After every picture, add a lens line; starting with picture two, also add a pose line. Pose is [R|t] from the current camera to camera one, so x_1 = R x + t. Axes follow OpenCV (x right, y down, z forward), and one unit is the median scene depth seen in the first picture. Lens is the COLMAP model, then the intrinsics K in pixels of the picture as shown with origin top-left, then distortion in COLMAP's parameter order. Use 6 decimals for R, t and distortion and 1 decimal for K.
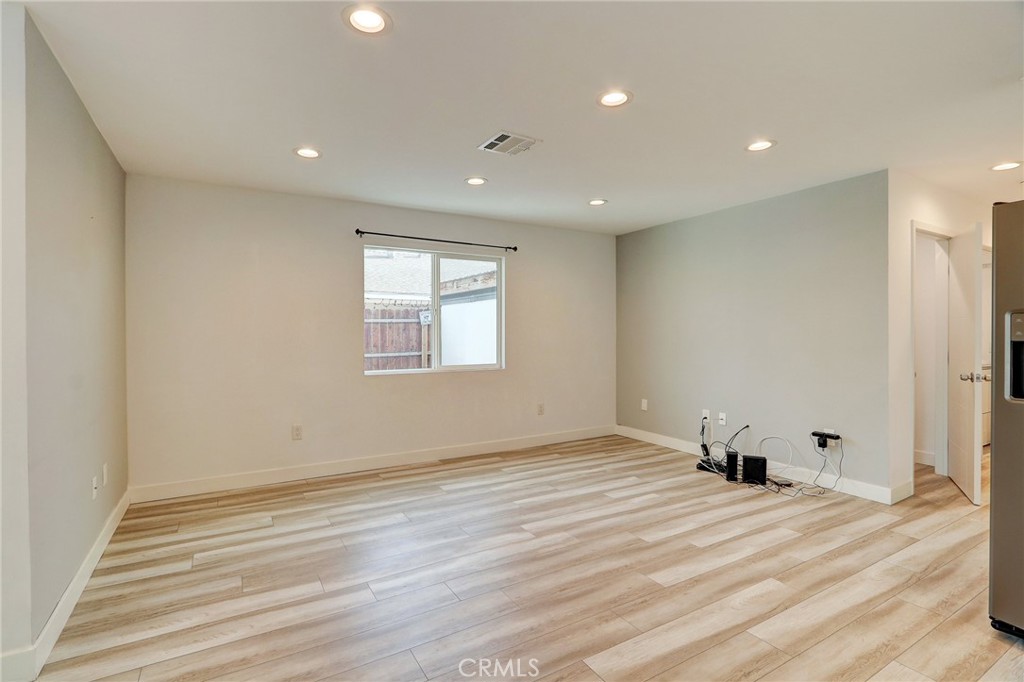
lens RADIAL K [[476.9, 0, 499.7], [0, 476.9, 334.3], [0, 0, 1]] dist [-0.015010, 0.001647]
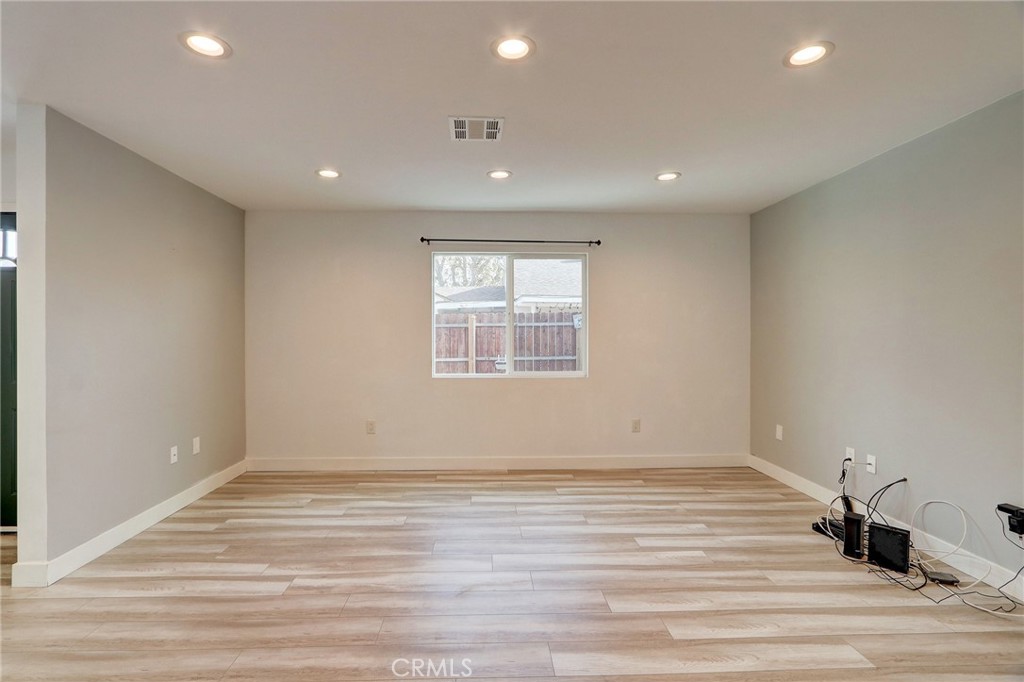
lens RADIAL K [[476.9, 0, 499.7], [0, 476.9, 334.3], [0, 0, 1]] dist [-0.015010, 0.001647]
pose [[0.885100, 0.001724, -0.465397, 0.373546], [-0.004554, 0.999977, -0.004955, -0.004182], [0.465378, 0.006505, 0.885088, 0.172415]]
